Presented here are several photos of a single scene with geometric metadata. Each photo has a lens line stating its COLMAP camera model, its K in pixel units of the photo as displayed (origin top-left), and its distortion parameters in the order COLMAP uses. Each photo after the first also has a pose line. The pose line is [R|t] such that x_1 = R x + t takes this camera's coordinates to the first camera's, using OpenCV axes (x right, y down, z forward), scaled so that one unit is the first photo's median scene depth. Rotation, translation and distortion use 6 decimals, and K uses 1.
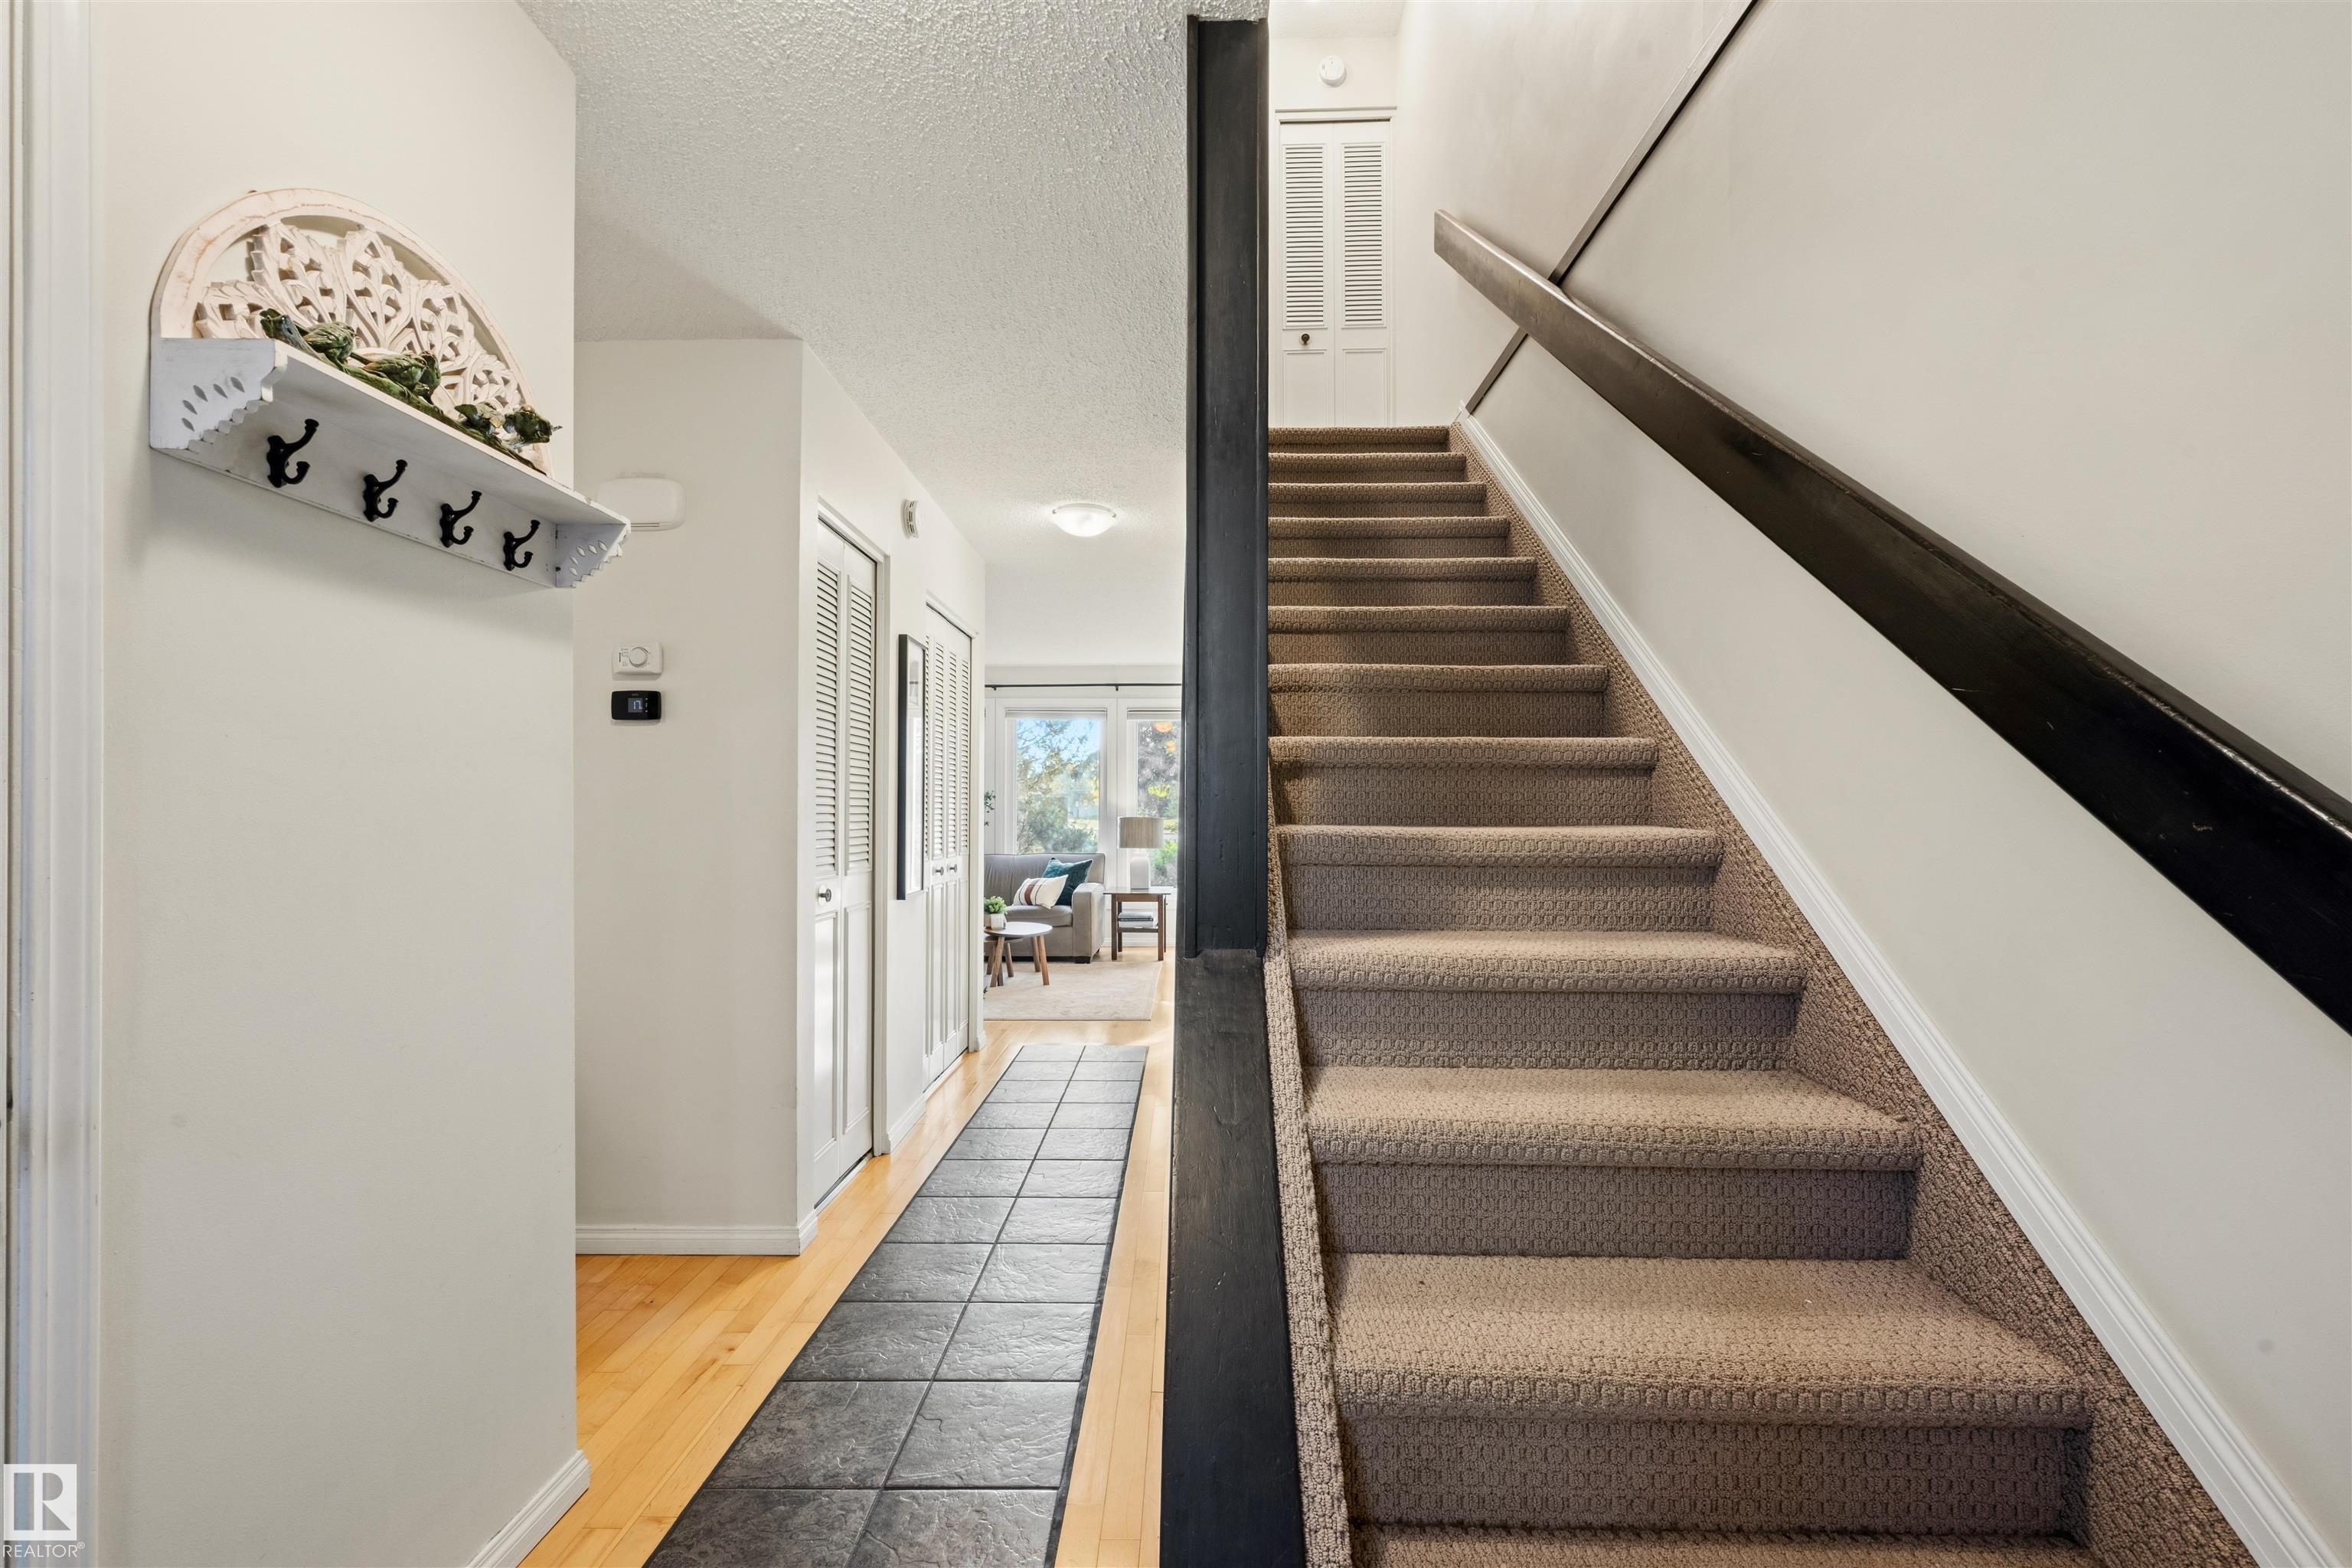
lens RADIAL K [[928.7, 0, 1176.0], [0, 928.7, 784.0], [0, 0, 1]] dist [0.025676, 0.000003]
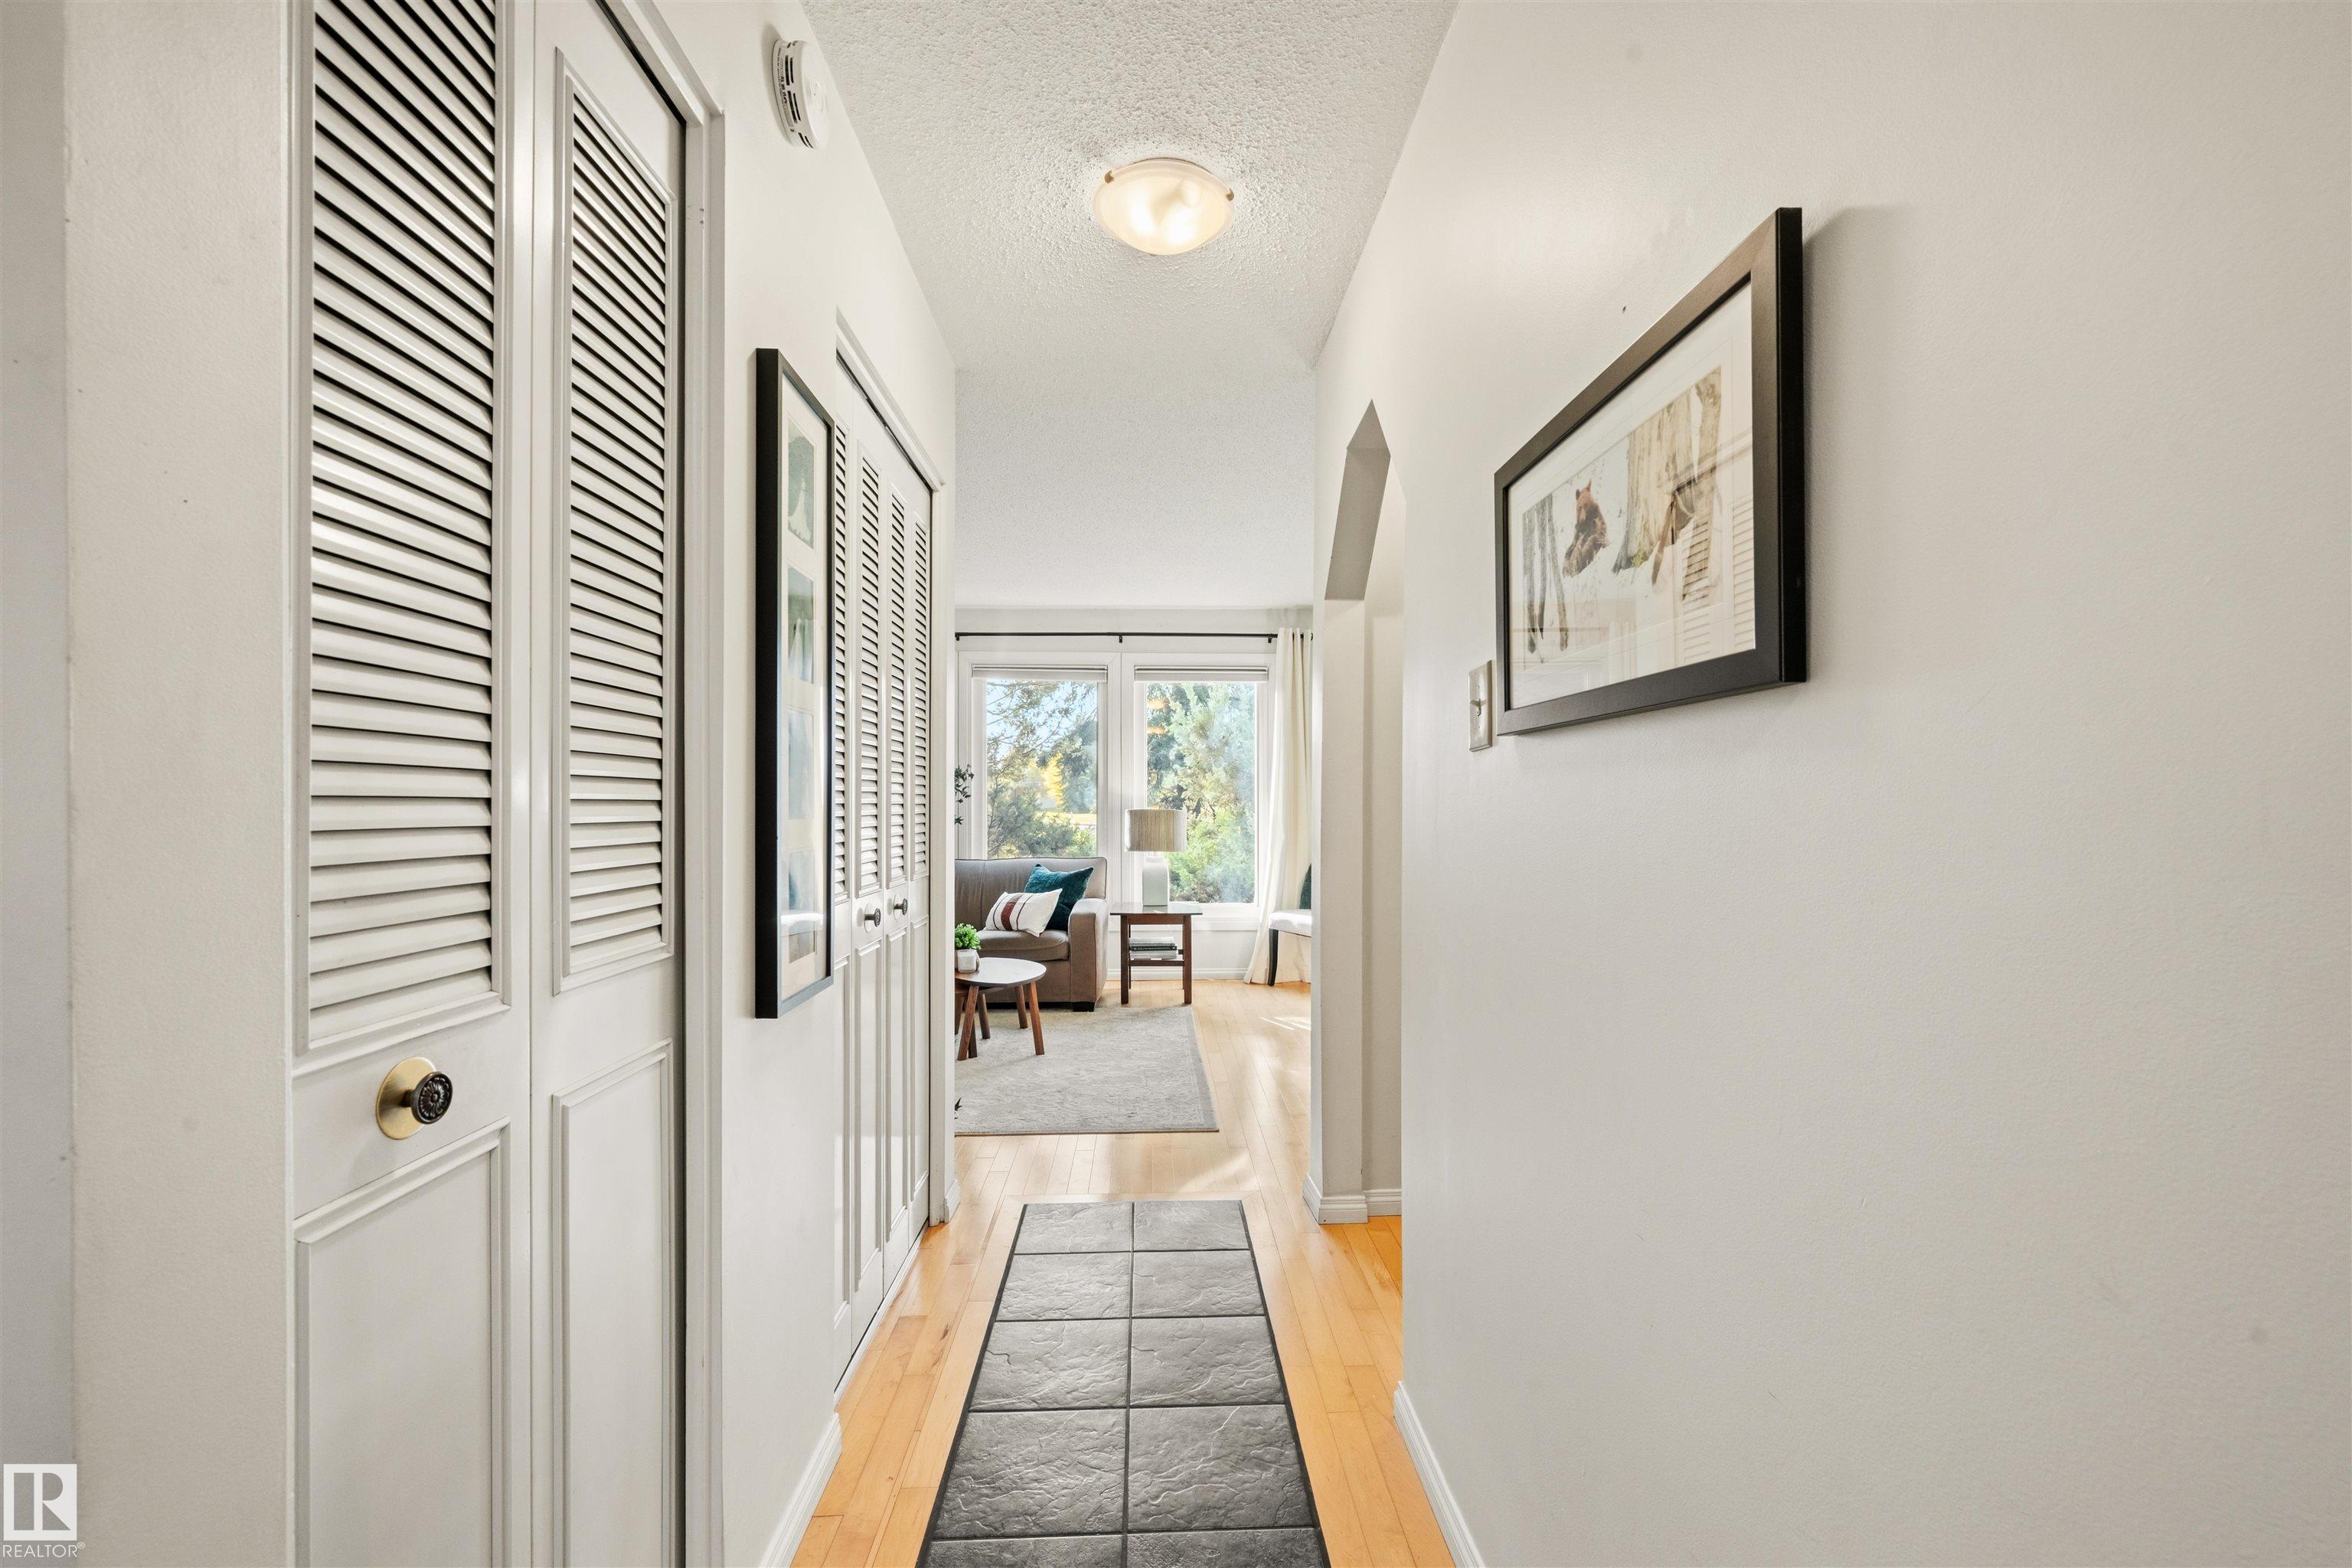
lens RADIAL K [[925.0, 0, 1177.4], [0, 925.0, 796.8], [0, 0, 1]] dist [-0.000016, -0.000010]
pose [[0.998648, 0.000477, 0.051989, -0.063612], [-0.001622, 0.999757, 0.021966, 0.009252], [-0.051966, -0.022021, 0.998406, 0.271936]]
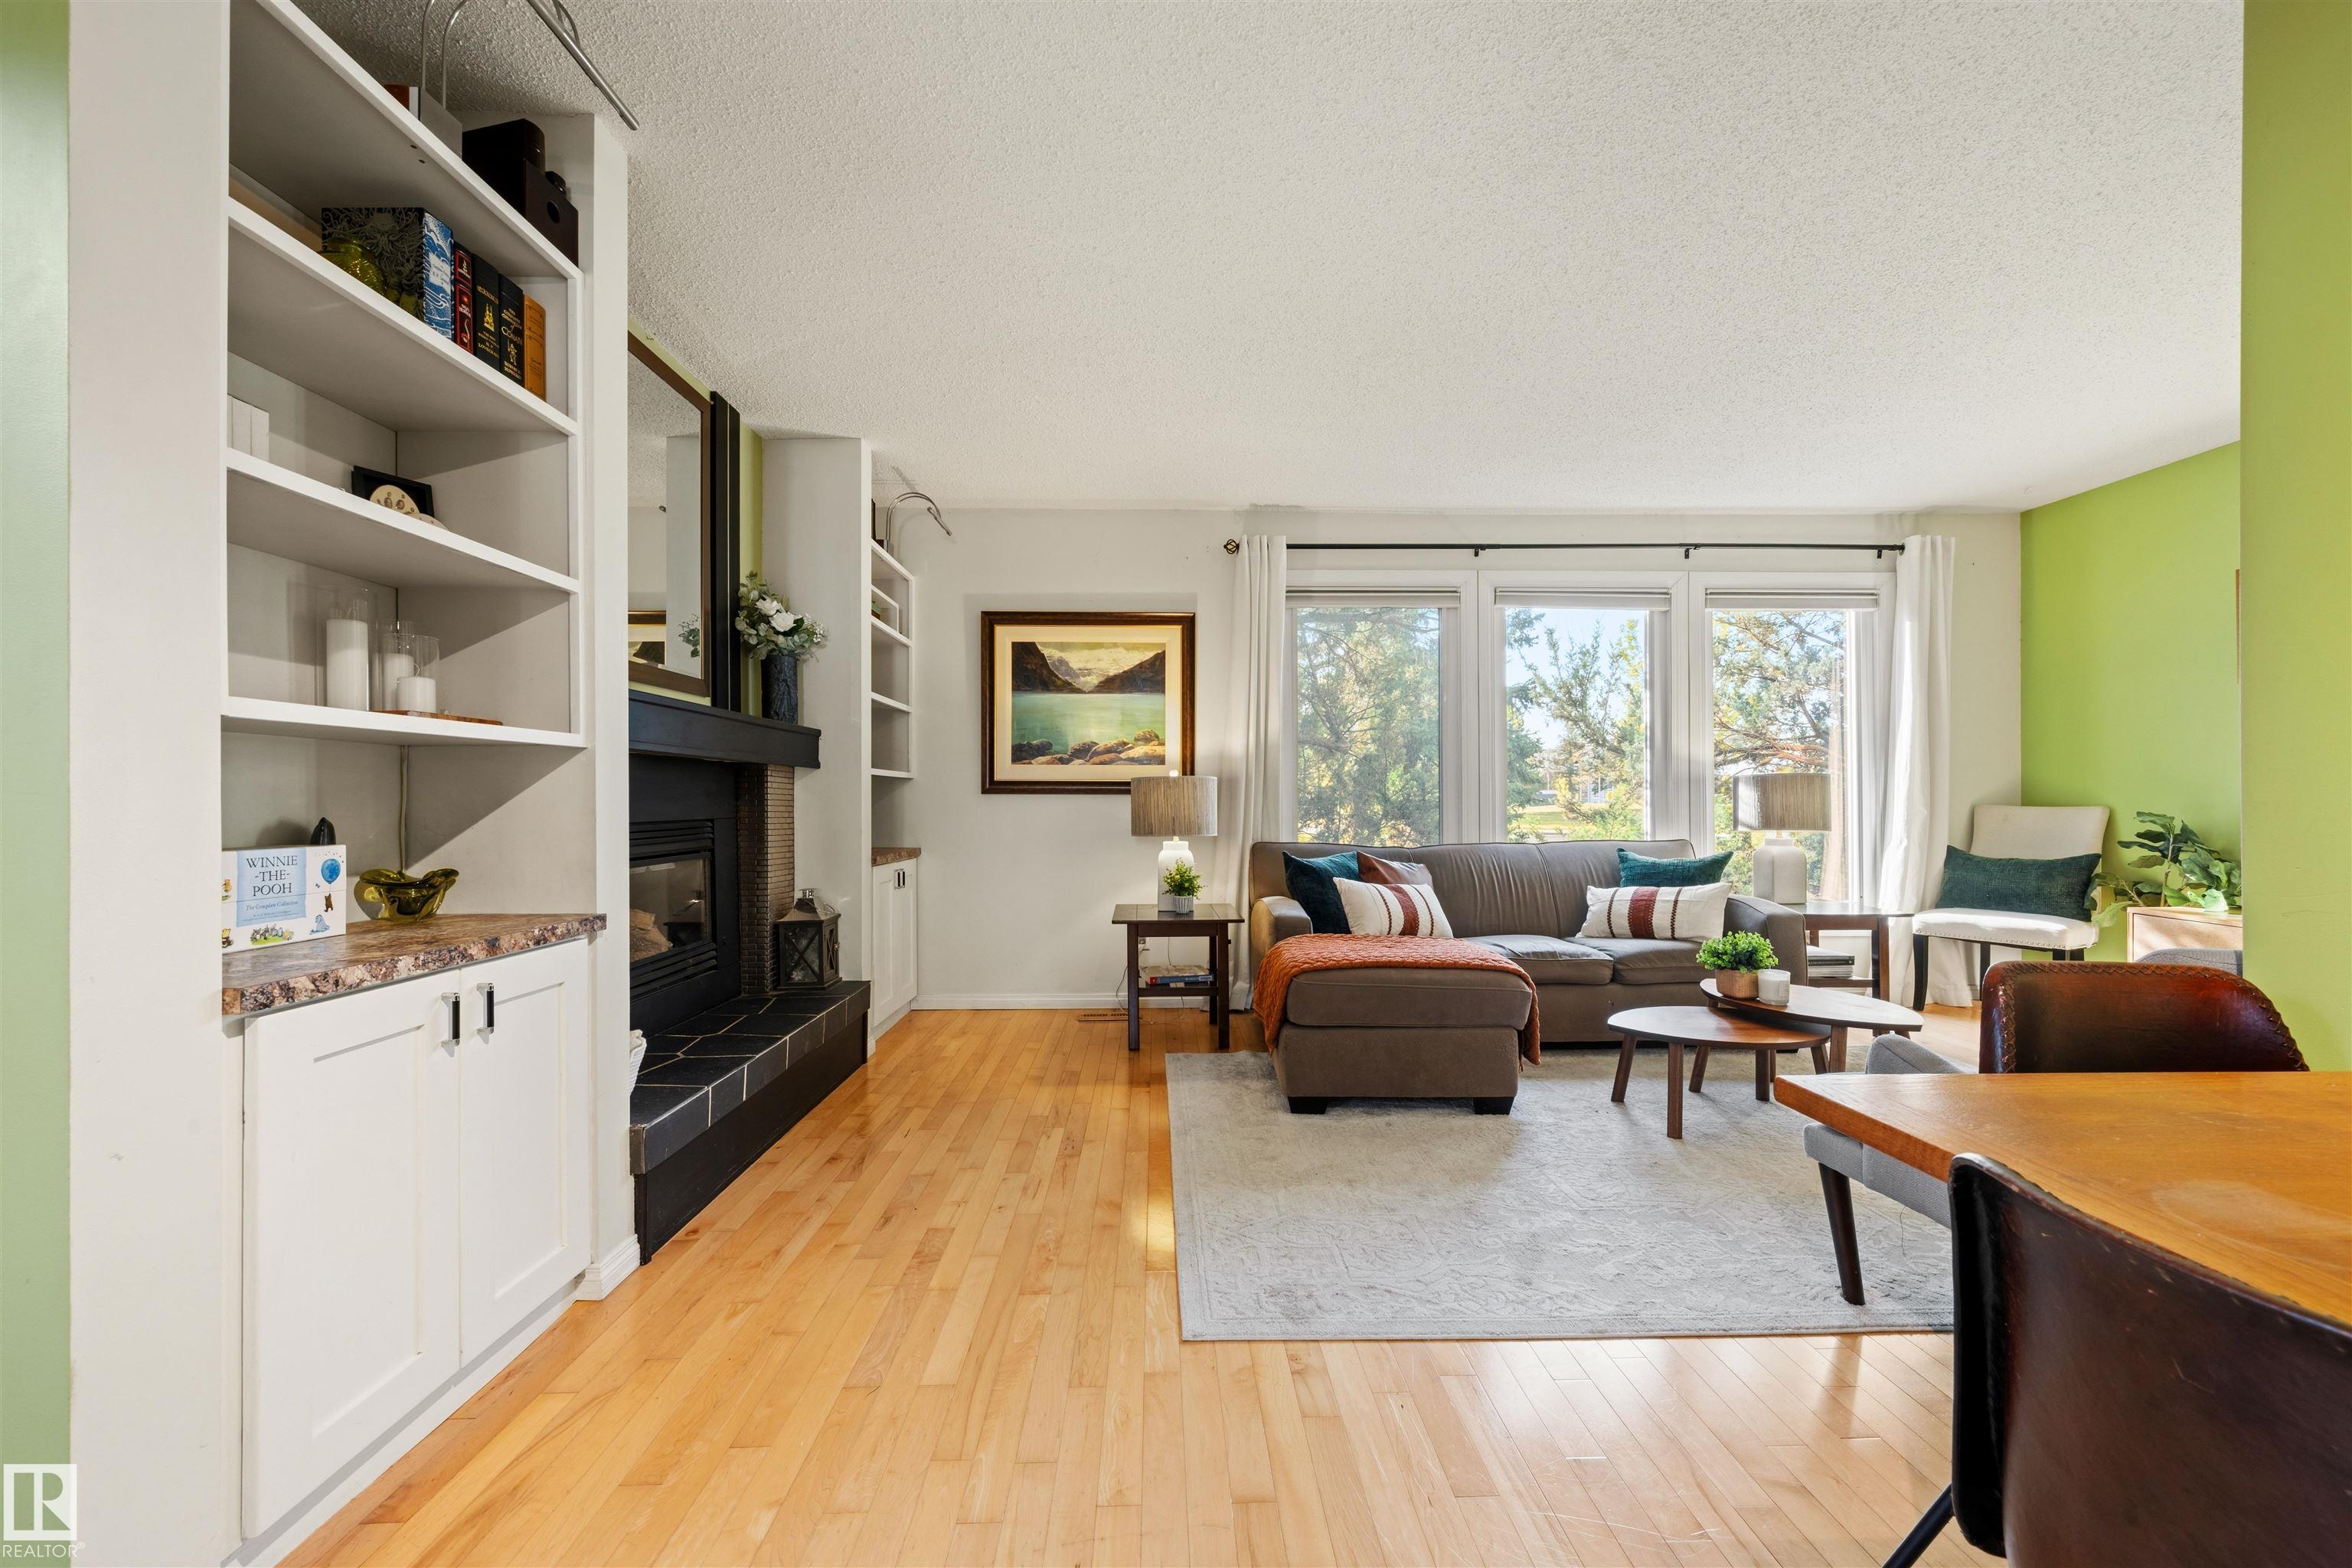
lens RADIAL K [[925.0, 0, 1177.4], [0, 925.0, 796.8], [0, 0, 1]] dist [-0.000016, -0.000010]
pose [[0.998817, -0.000768, 0.048621, -0.457212], [-0.000349, 0.999737, 0.022949, 0.038322], [-0.048626, -0.022939, 0.998554, 0.493988]]
